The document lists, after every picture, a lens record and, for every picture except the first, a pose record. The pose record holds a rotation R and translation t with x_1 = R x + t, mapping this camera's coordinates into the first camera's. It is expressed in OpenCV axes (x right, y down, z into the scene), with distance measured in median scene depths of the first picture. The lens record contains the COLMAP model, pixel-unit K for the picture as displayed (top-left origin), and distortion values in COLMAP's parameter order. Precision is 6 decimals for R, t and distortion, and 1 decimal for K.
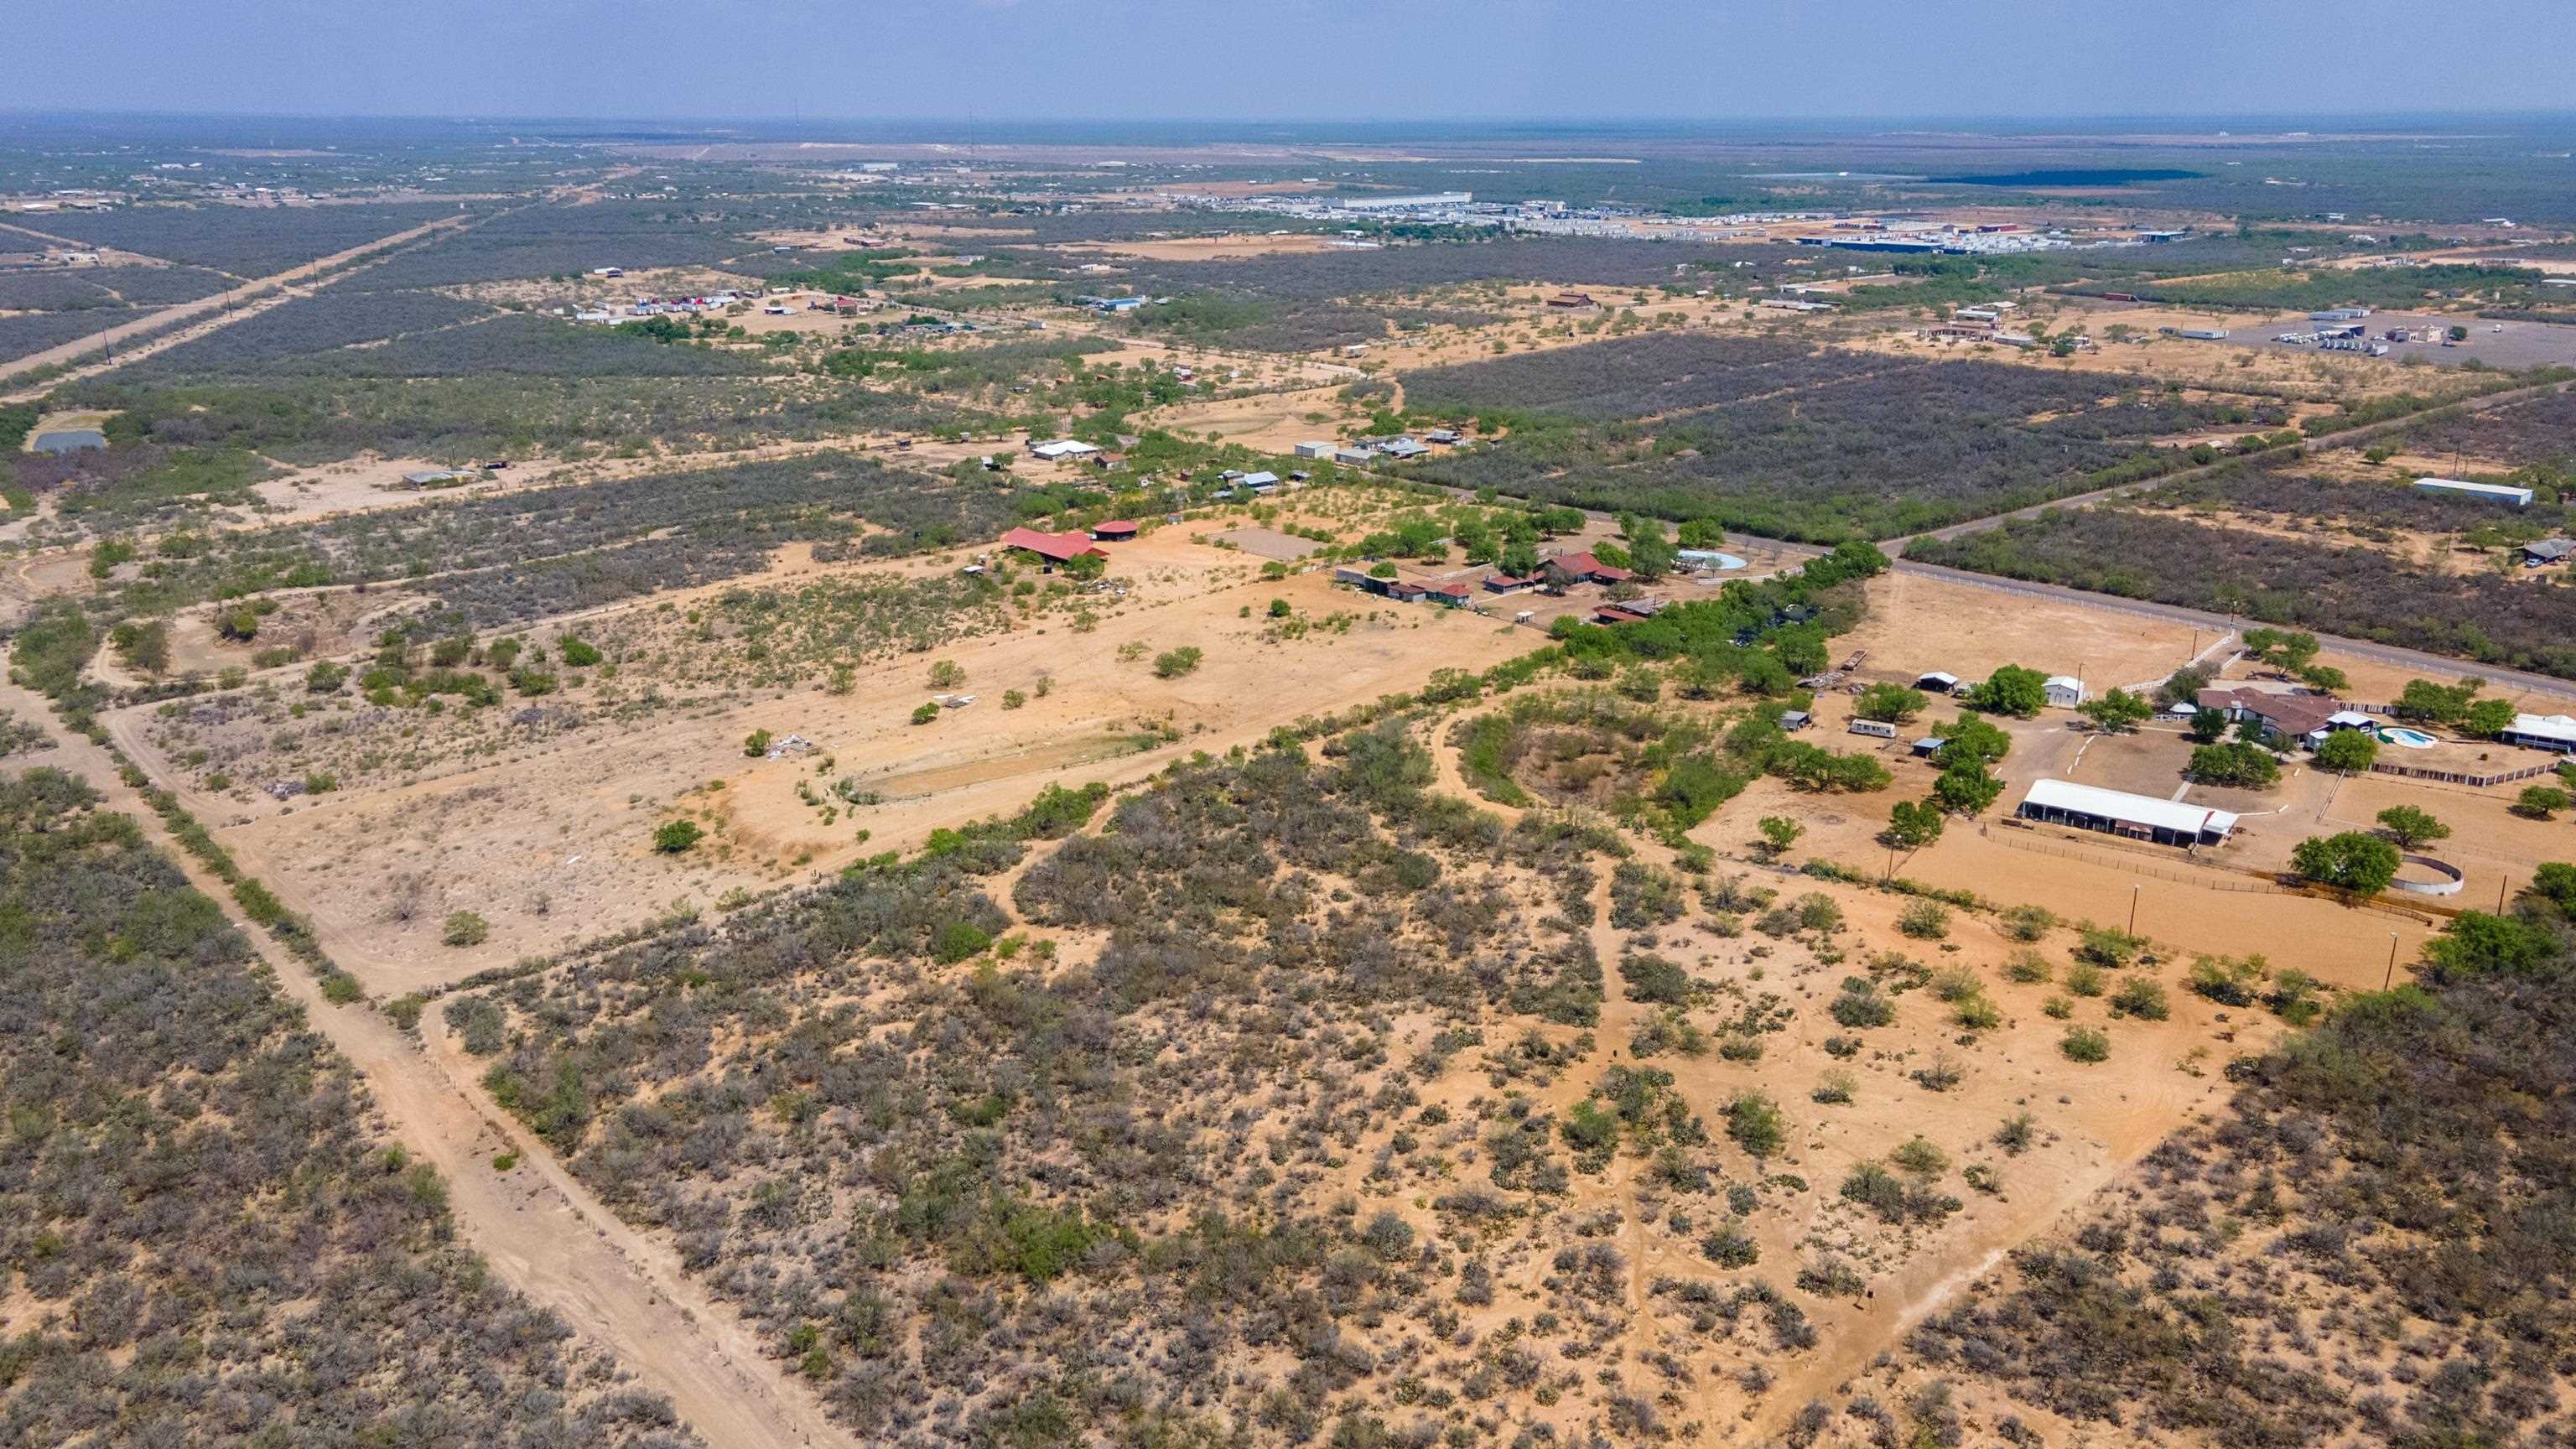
lens RADIAL K [[1985.0, 0, 1238.3], [0, 1985.0, 671.8], [0, 0, 1]] dist [0.023693, 0.001577]
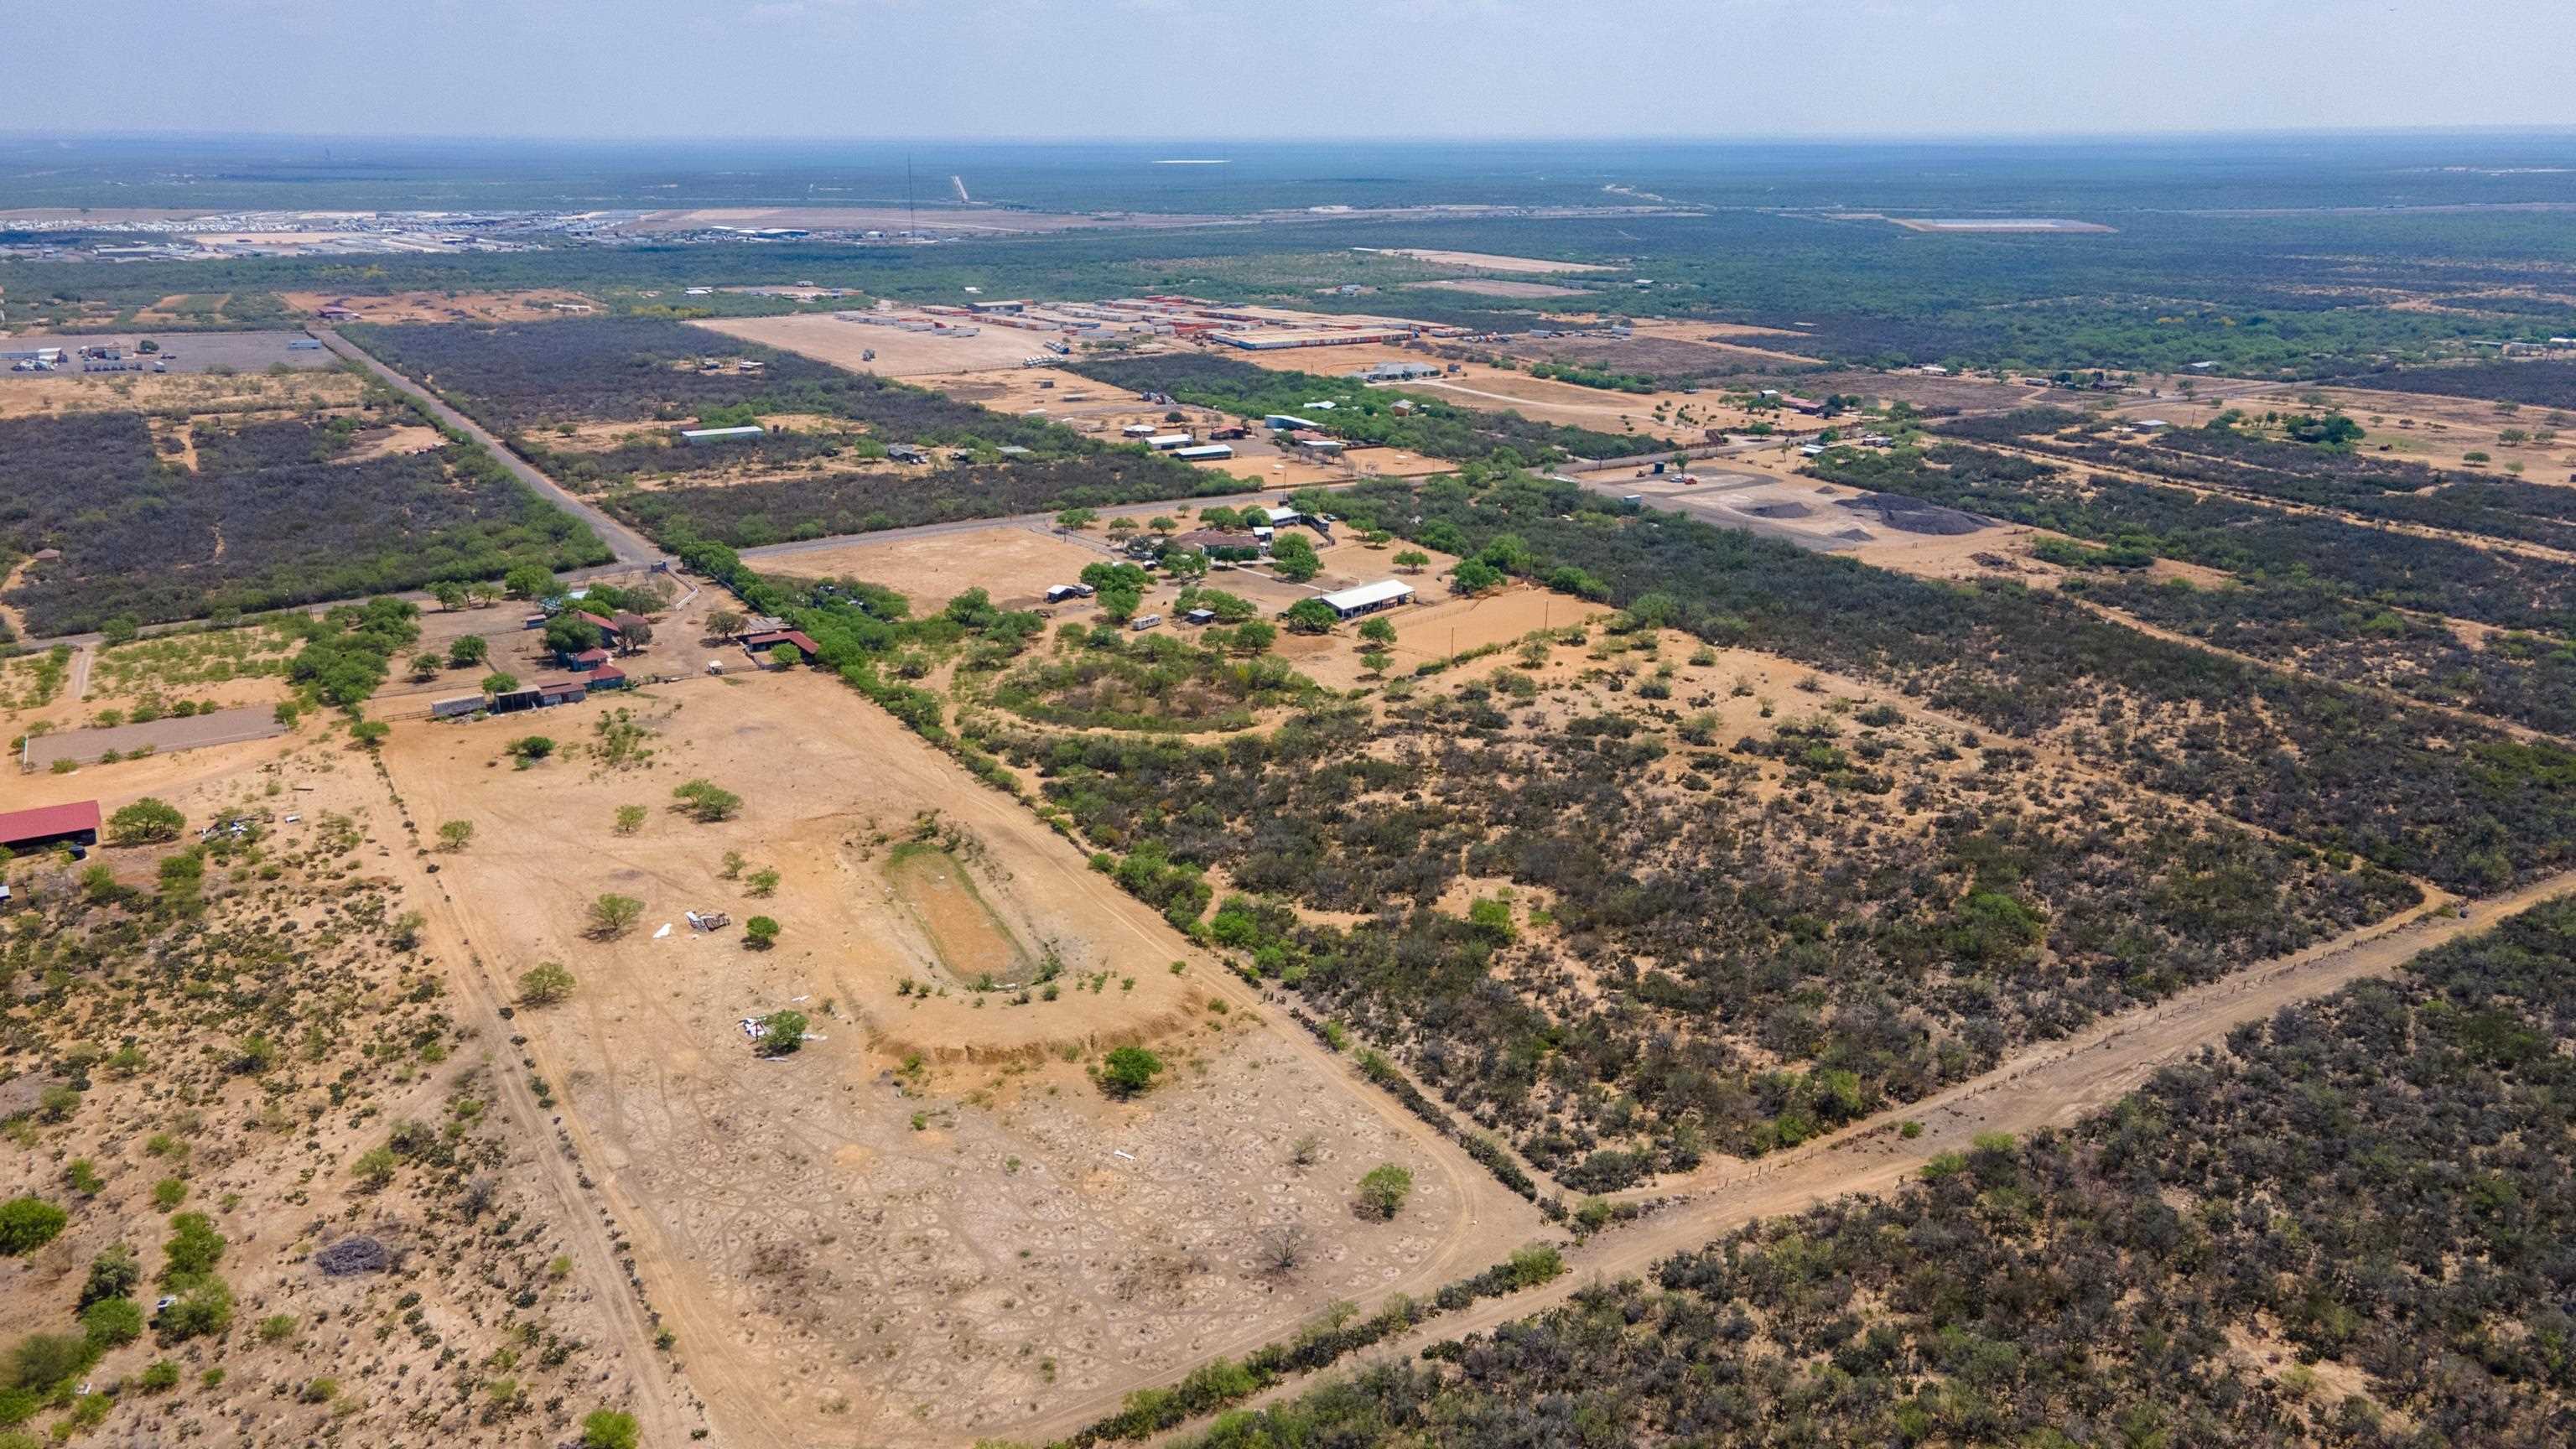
lens RADIAL K [[1915.5, 0, 1288.0], [0, 1915.5, 724.5], [0, 0, 1]] dist [0.003039, 0.101960]
pose [[0.142143, -0.292653, 0.945595, -1.080524], [0.273194, 0.929789, 0.246695, -0.239996], [-0.951399, 0.223265, 0.212114, 0.868896]]
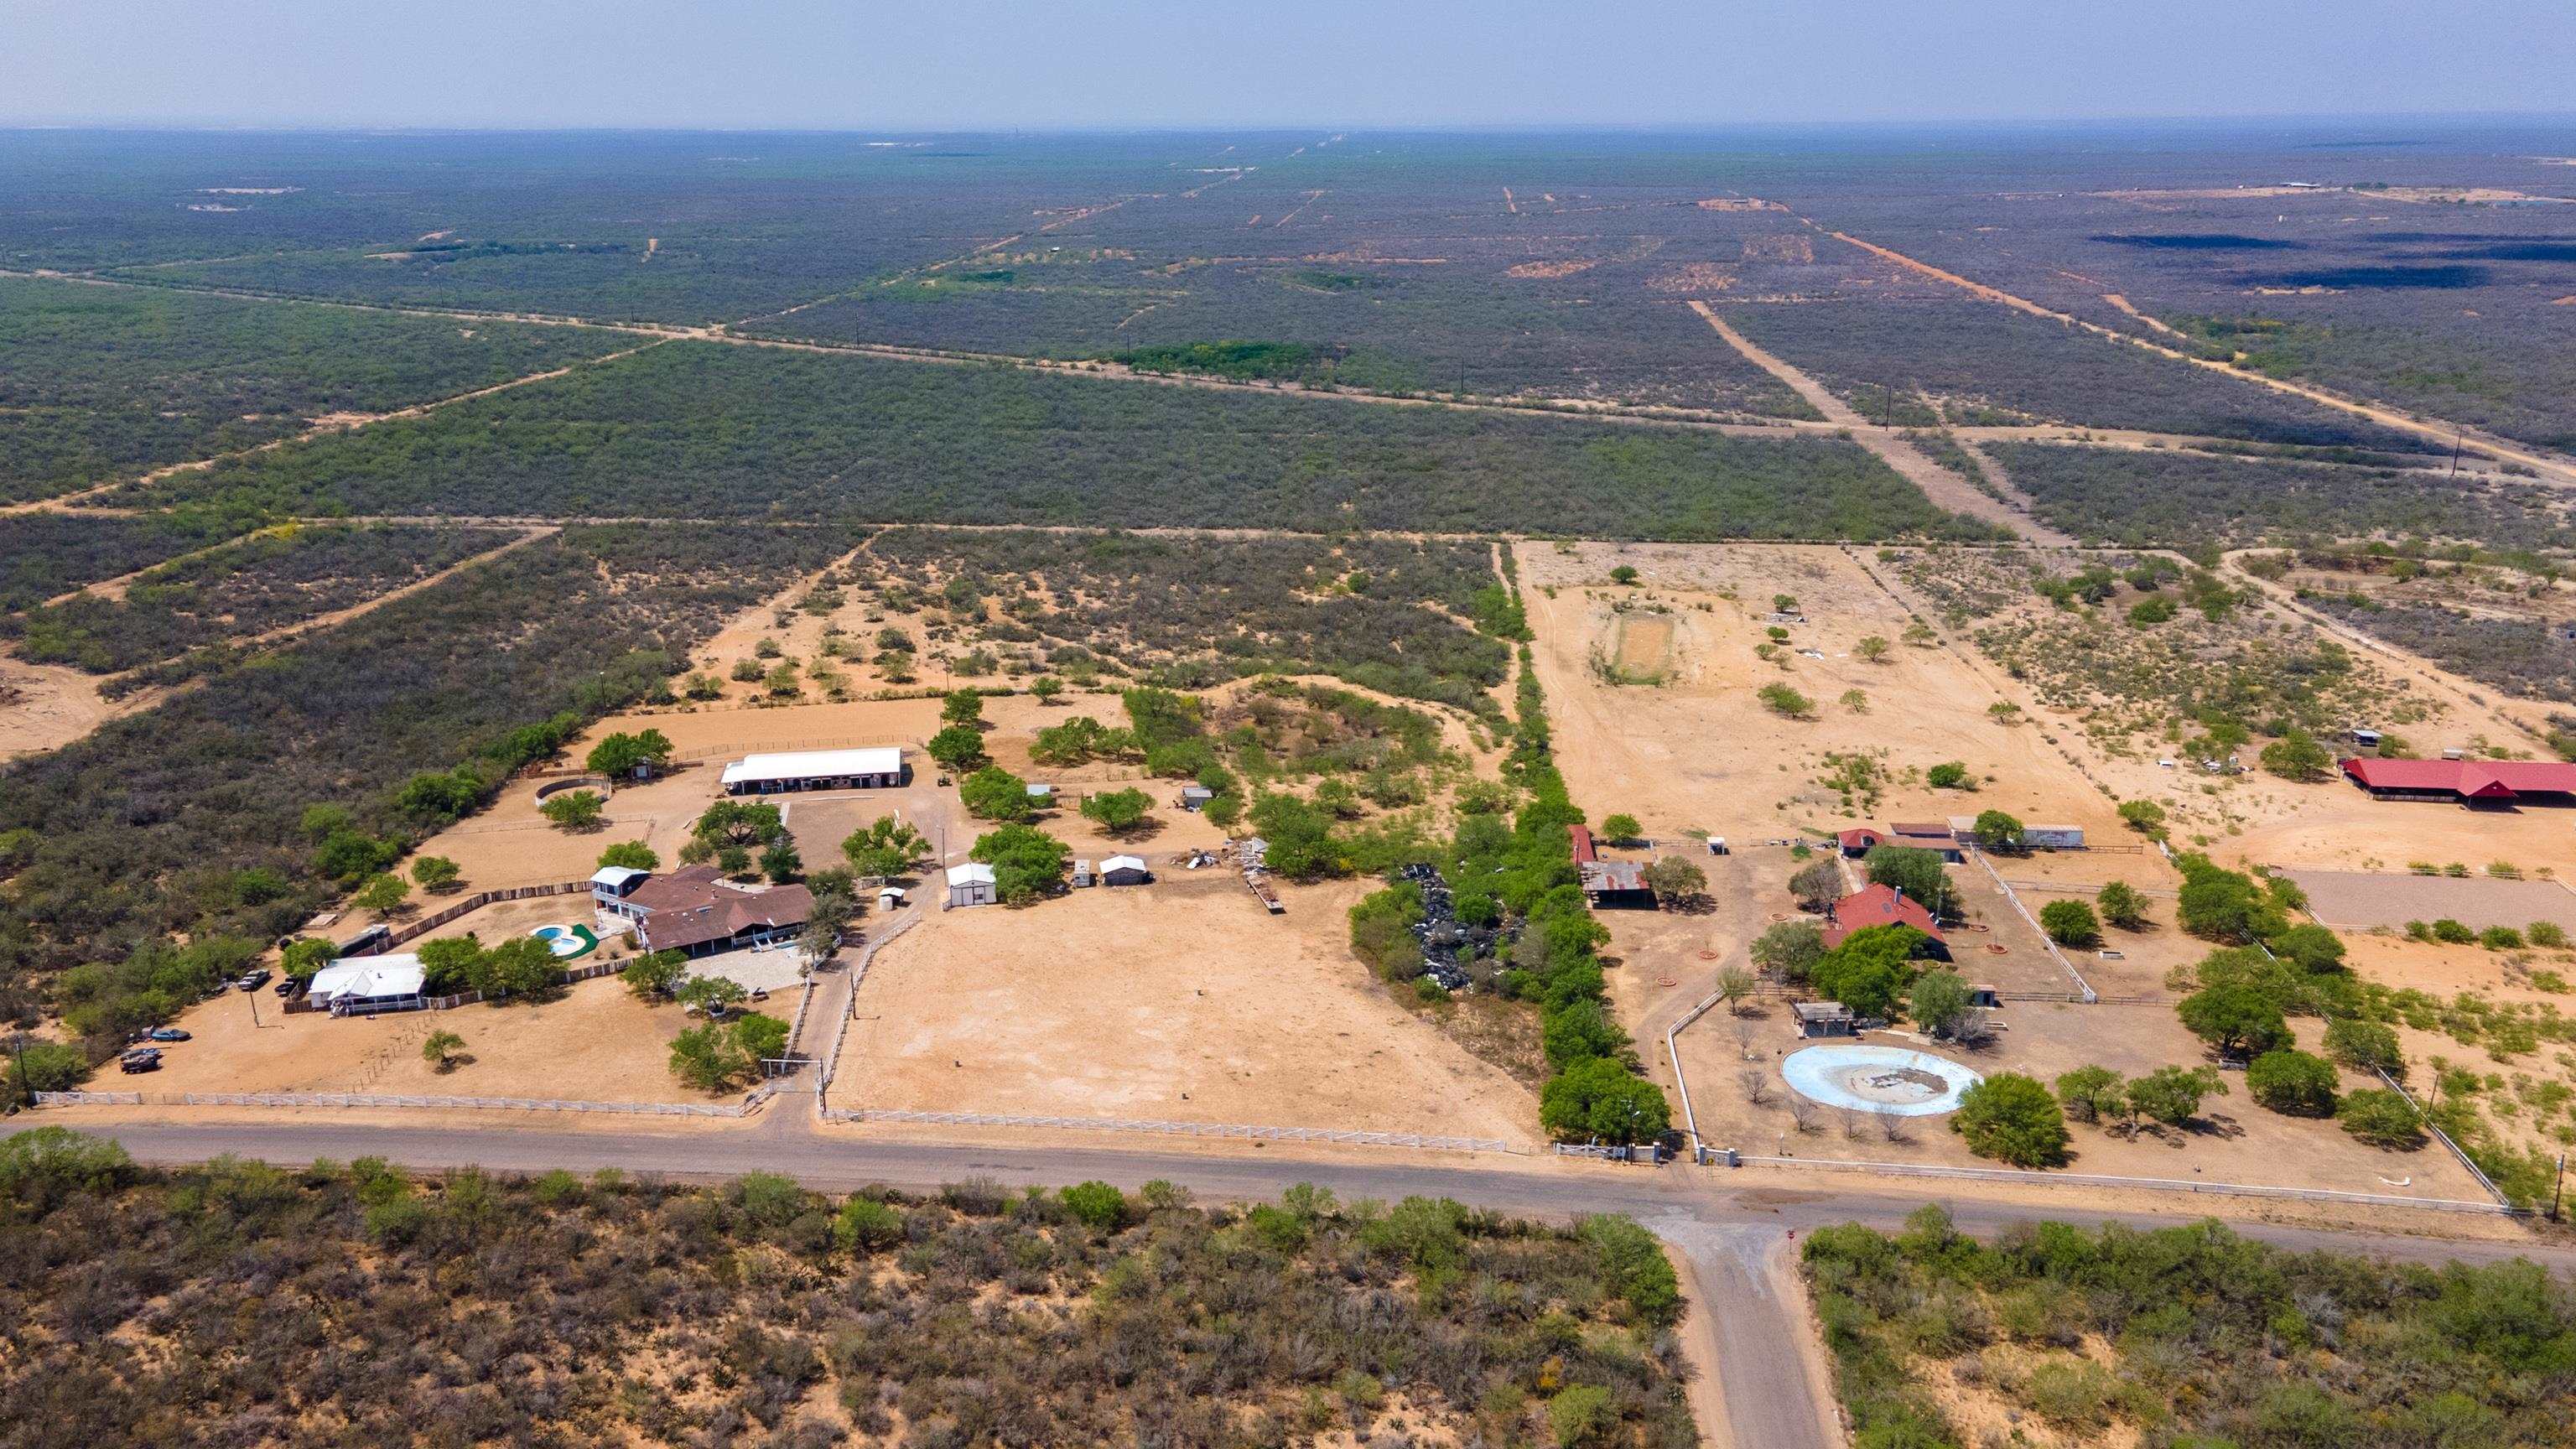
lens RADIAL K [[1945.1, 0, 1266.0], [0, 1945.1, 714.3], [0, 0, 1]] dist [0.013426, 0.065579]
pose [[-0.703286, 0.218229, -0.676583, 1.105676], [-0.191022, 0.858708, 0.475533, -0.563959], [0.684762, 0.463678, -0.562230, 1.968201]]
